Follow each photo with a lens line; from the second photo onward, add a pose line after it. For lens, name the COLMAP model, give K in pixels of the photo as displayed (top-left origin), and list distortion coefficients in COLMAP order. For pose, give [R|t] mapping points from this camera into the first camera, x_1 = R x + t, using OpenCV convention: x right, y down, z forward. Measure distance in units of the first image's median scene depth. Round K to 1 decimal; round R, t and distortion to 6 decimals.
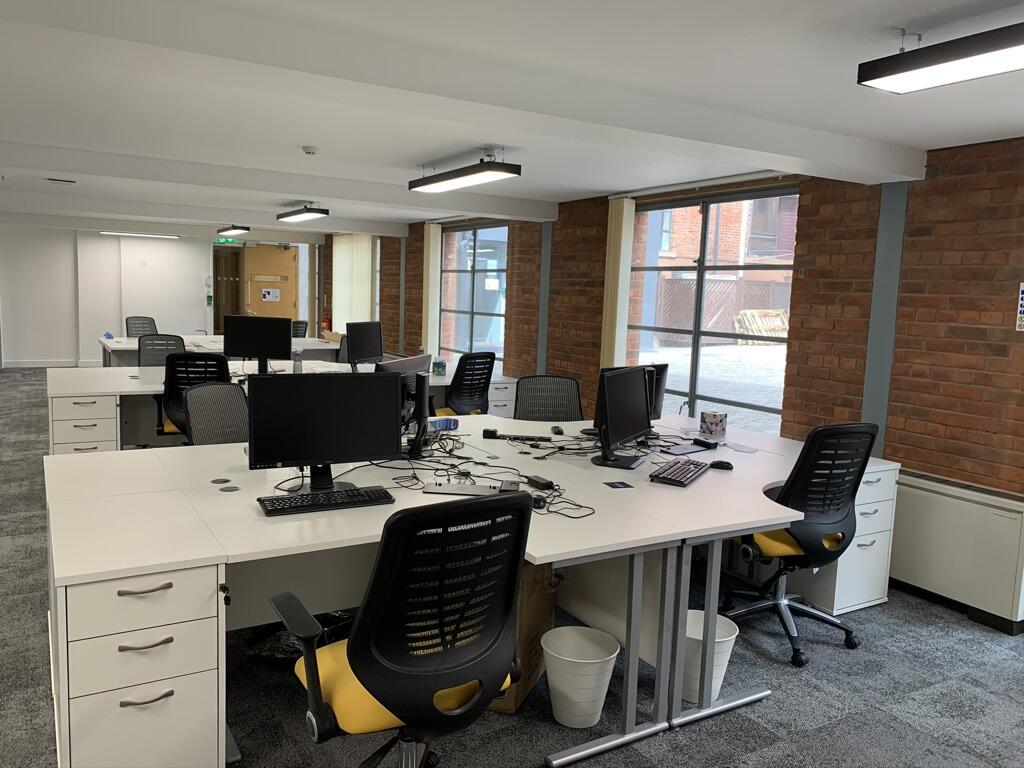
lens RADIAL K [[779.5, 0, 505.8], [0, 779.5, 384.4], [0, 0, 1]] dist [0.019329, -0.020106]
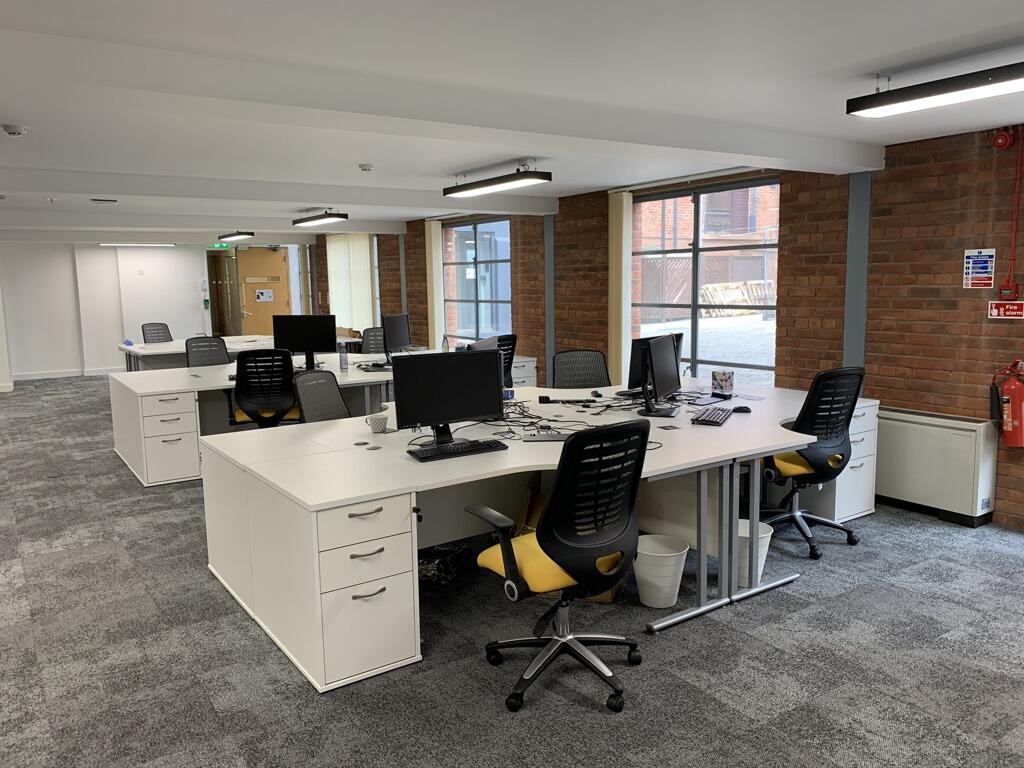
lens RADIAL K [[779.5, 0, 512.8], [0, 779.5, 382.6], [0, 0, 1]] dist [0.019329, -0.020106]
pose [[0.996219, -0.063555, 0.059233, -0.139821], [0.062699, 0.997901, 0.016198, 0.015219], [-0.060138, -0.012422, 0.998113, -0.194450]]
